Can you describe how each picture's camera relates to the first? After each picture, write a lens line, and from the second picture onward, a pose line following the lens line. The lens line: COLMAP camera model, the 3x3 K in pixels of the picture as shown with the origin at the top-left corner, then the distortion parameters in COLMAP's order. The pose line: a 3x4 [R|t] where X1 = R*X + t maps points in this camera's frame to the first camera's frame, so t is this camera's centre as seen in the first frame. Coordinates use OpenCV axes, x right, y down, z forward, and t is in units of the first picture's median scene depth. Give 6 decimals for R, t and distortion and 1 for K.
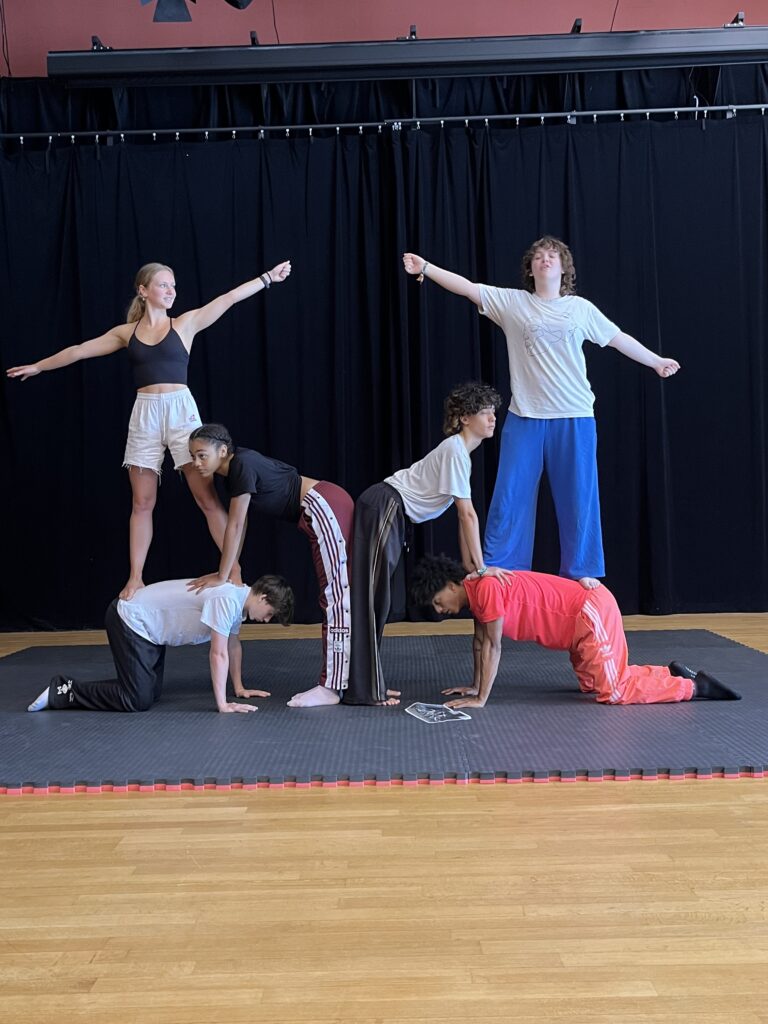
lens RADIAL K [[1023.6, 0, 389.8], [0, 1023.6, 520.4], [0, 0, 1]] dist [0.015325, 0.000000]
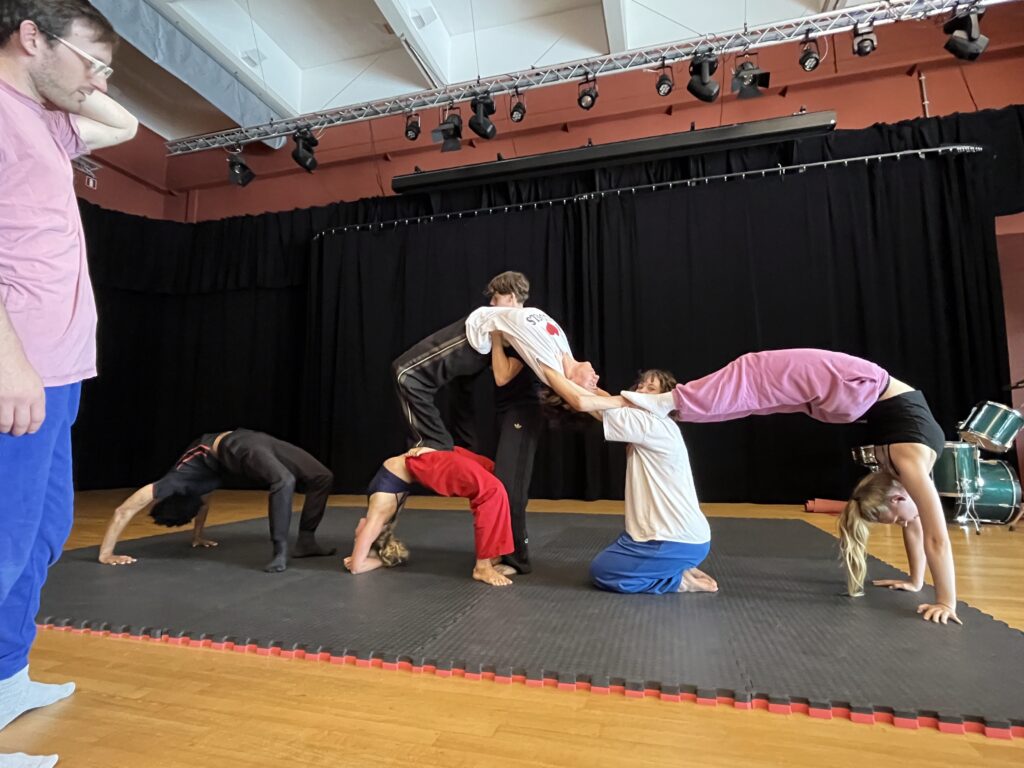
lens RADIAL K [[539.1, 0, 517.1], [0, 539.1, 379.4], [0, 0, 1]] dist [0.000069, 0.002719]
pose [[0.963039, -0.007216, -0.269265, 0.432567], [-0.028377, 0.991361, -0.128058, 0.081710], [0.267863, 0.130966, 0.954514, 0.519226]]
